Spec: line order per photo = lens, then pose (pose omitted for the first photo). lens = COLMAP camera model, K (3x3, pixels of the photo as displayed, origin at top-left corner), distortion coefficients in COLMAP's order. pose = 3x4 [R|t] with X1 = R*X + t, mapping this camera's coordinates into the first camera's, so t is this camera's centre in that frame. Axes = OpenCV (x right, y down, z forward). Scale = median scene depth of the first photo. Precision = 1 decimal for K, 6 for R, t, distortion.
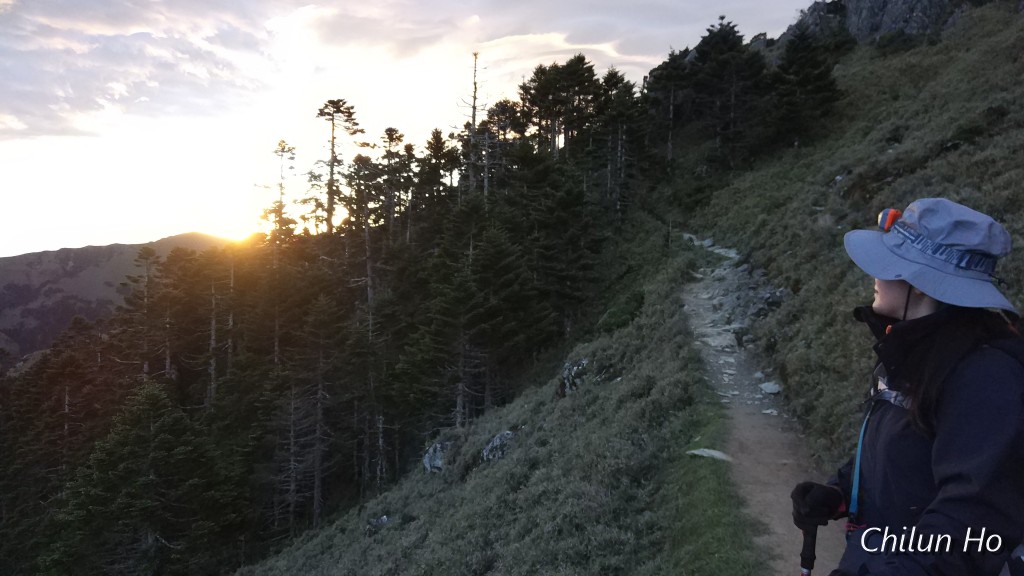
lens RADIAL K [[771.6, 0, 512.0], [0, 771.6, 288.0], [0, 0, 1]] dist [0.078246, -0.075506]
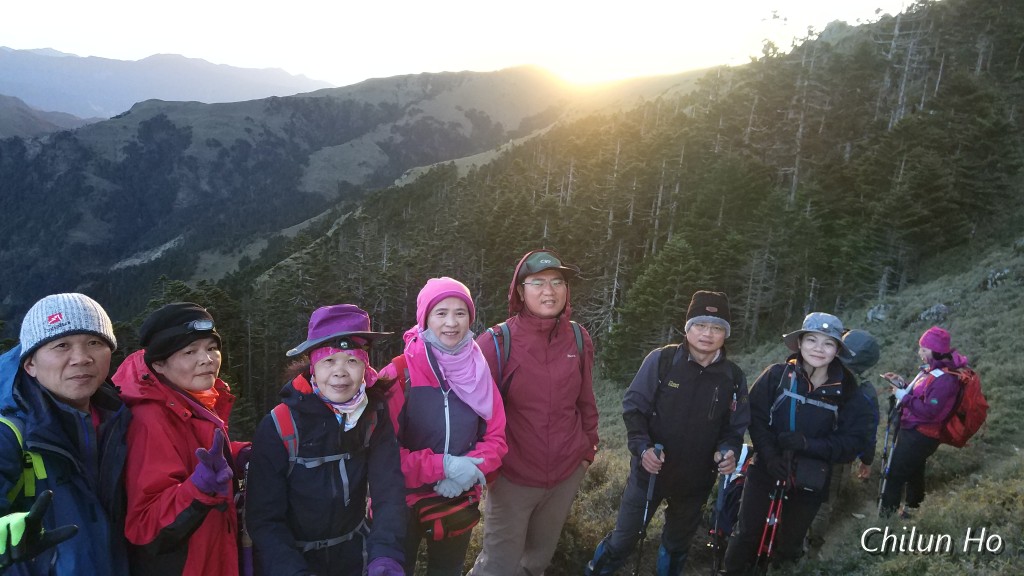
lens RADIAL K [[798.6, 0, 497.9], [0, 798.6, 286.2], [0, 0, 1]] dist [0.081299, -0.095735]
pose [[0.919047, 0.146242, -0.366014, -0.152456], [-0.068952, 0.973953, 0.216012, -0.099235], [0.388070, -0.173288, 0.905192, -0.566590]]
